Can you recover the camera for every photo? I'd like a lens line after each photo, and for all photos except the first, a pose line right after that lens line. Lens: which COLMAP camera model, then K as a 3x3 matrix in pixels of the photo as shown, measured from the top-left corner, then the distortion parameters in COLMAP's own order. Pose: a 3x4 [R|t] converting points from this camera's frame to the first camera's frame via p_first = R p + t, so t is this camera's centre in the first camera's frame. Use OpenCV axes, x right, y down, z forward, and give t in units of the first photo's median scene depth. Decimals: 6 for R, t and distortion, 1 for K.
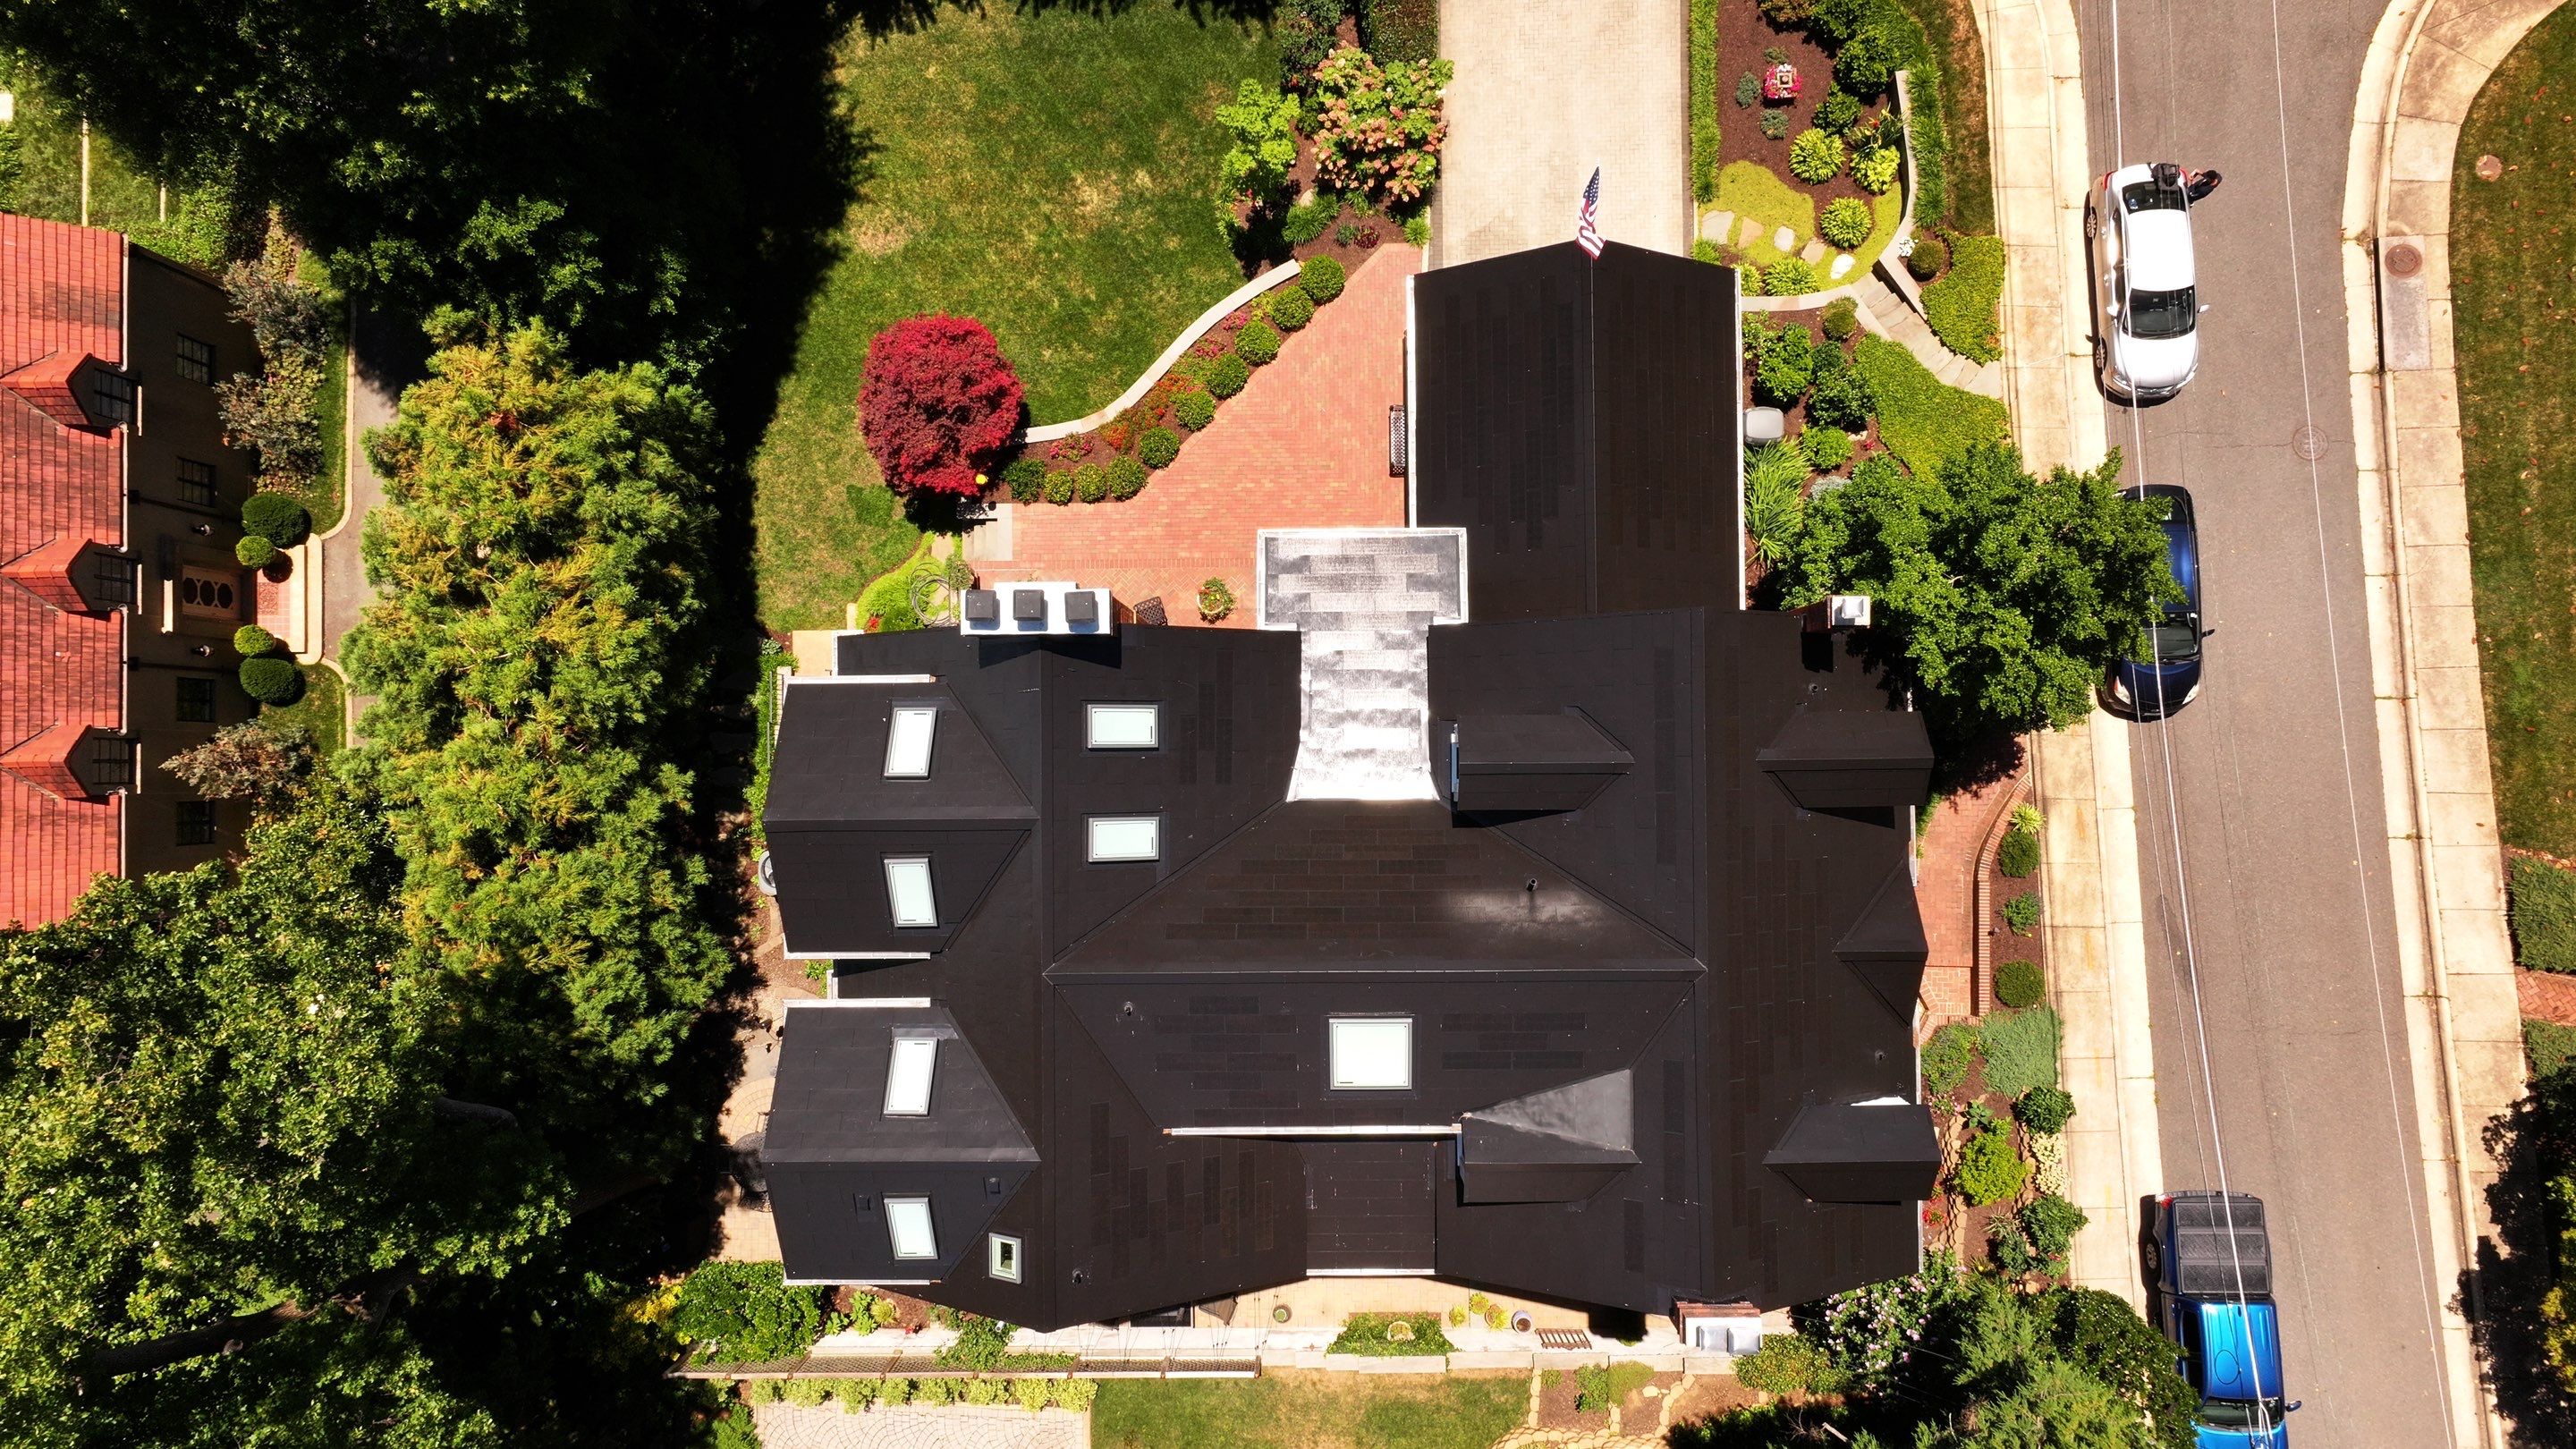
lens RADIAL K [[1819.9, 0, 1285.6], [0, 1819.9, 721.5], [0, 0, 1]] dist [-0.001545, 0.019639]
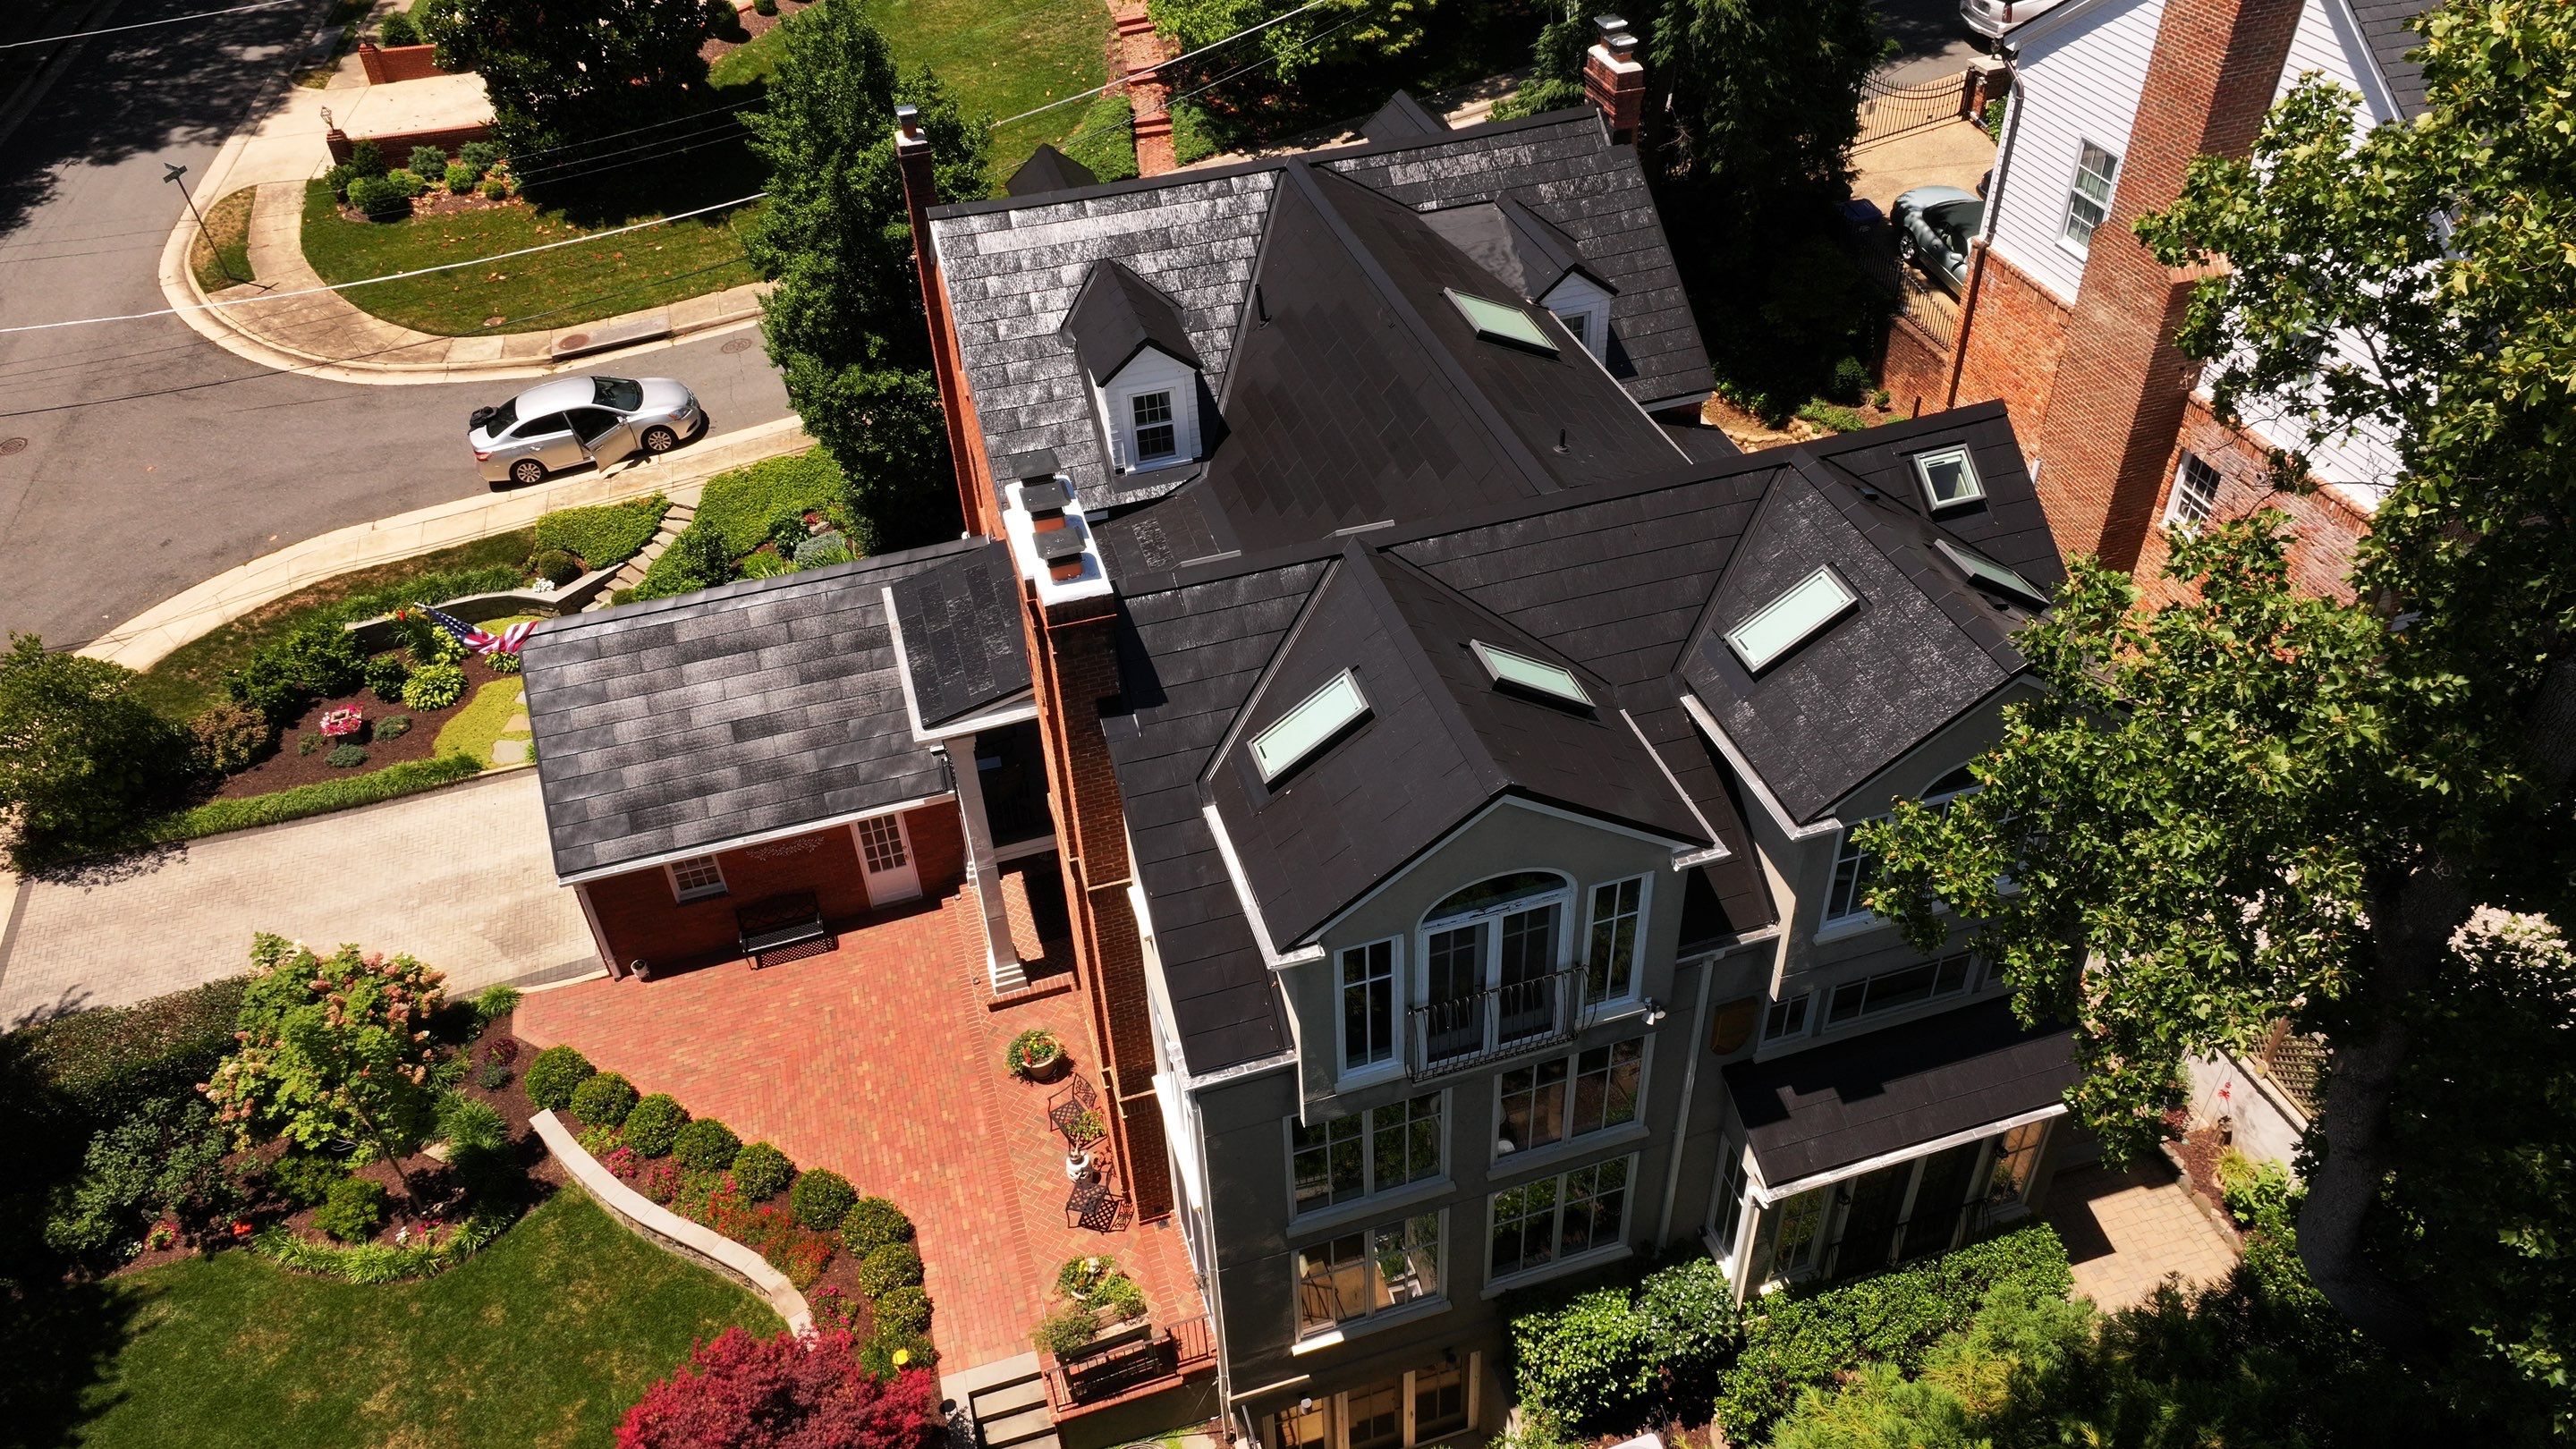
lens RADIAL K [[1819.9, 0, 1285.6], [0, 1819.9, 721.5], [0, 0, 1]] dist [-0.001545, 0.019639]
pose [[-0.276875, -0.573754, 0.770809, -0.546296], [0.960805, -0.176925, 0.213427, -0.105370], [0.013921, 0.799690, 0.600252, 0.497254]]
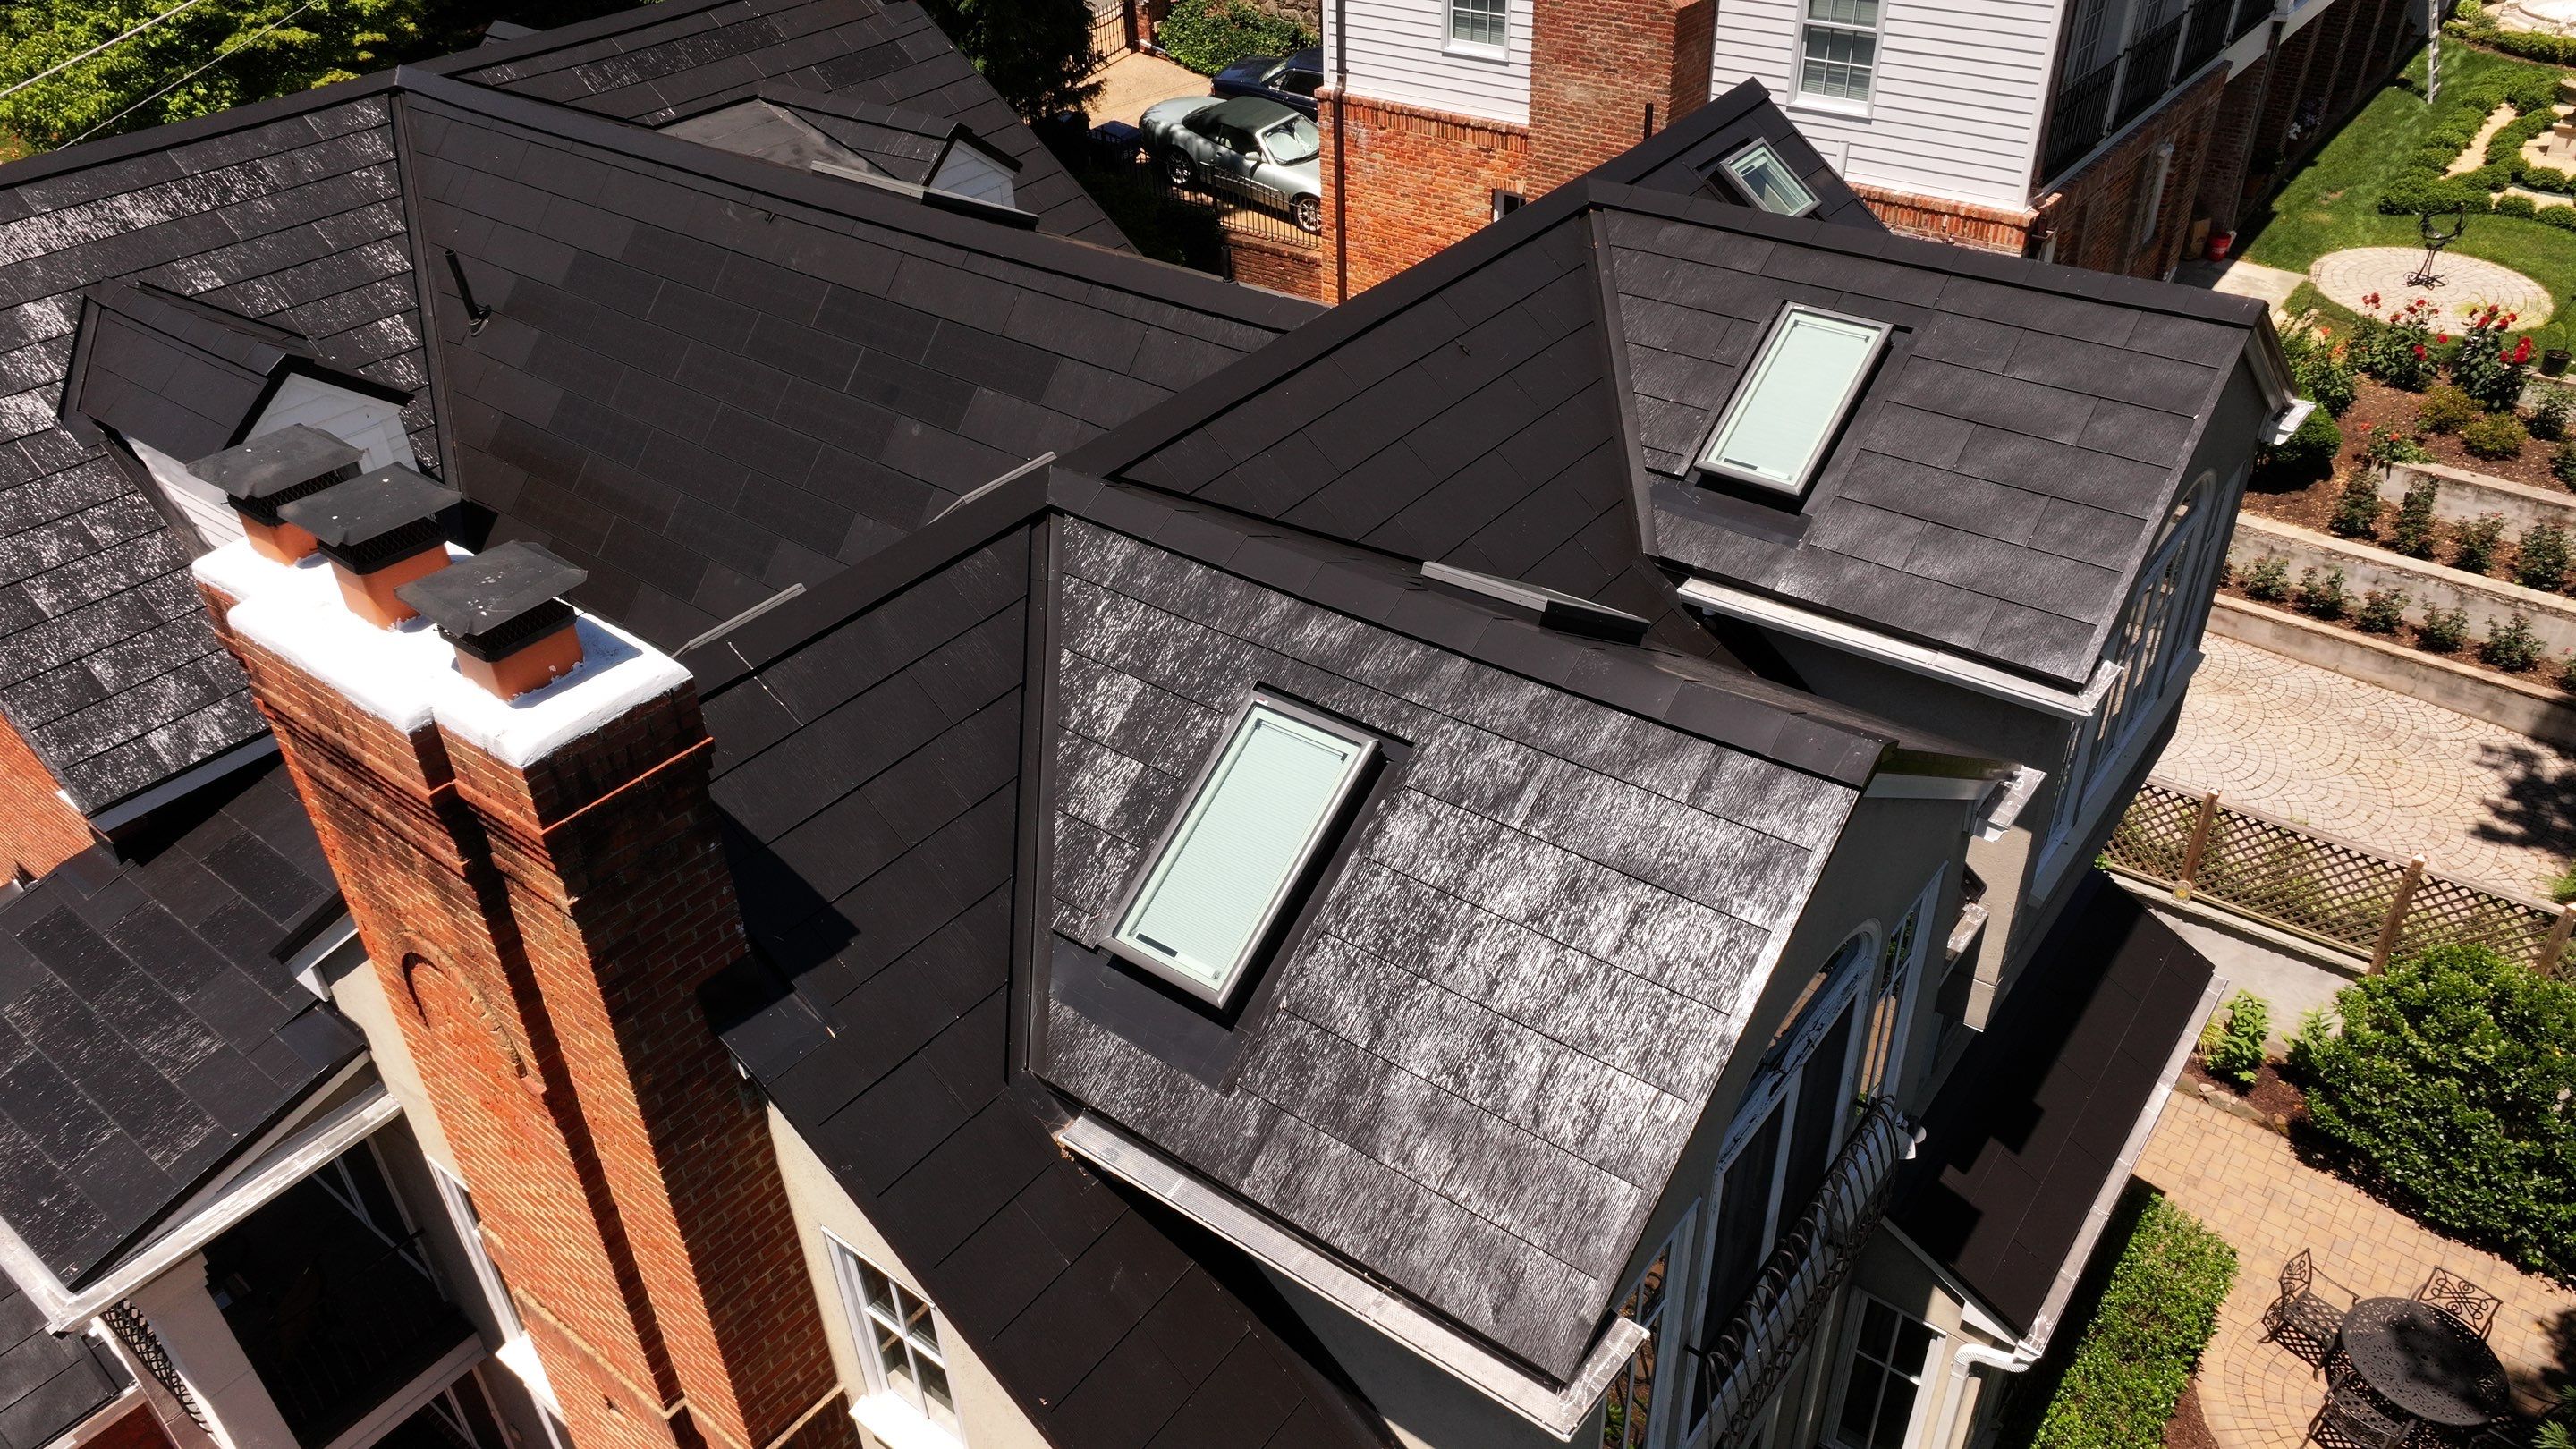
lens RADIAL K [[1819.9, 0, 1285.6], [0, 1819.9, 721.5], [0, 0, 1]] dist [-0.001545, 0.019639]
pose [[-0.780928, -0.304794, 0.545208, -0.278606], [0.623625, -0.429741, 0.653004, -0.120006], [0.035267, 0.849955, 0.525674, 0.675554]]
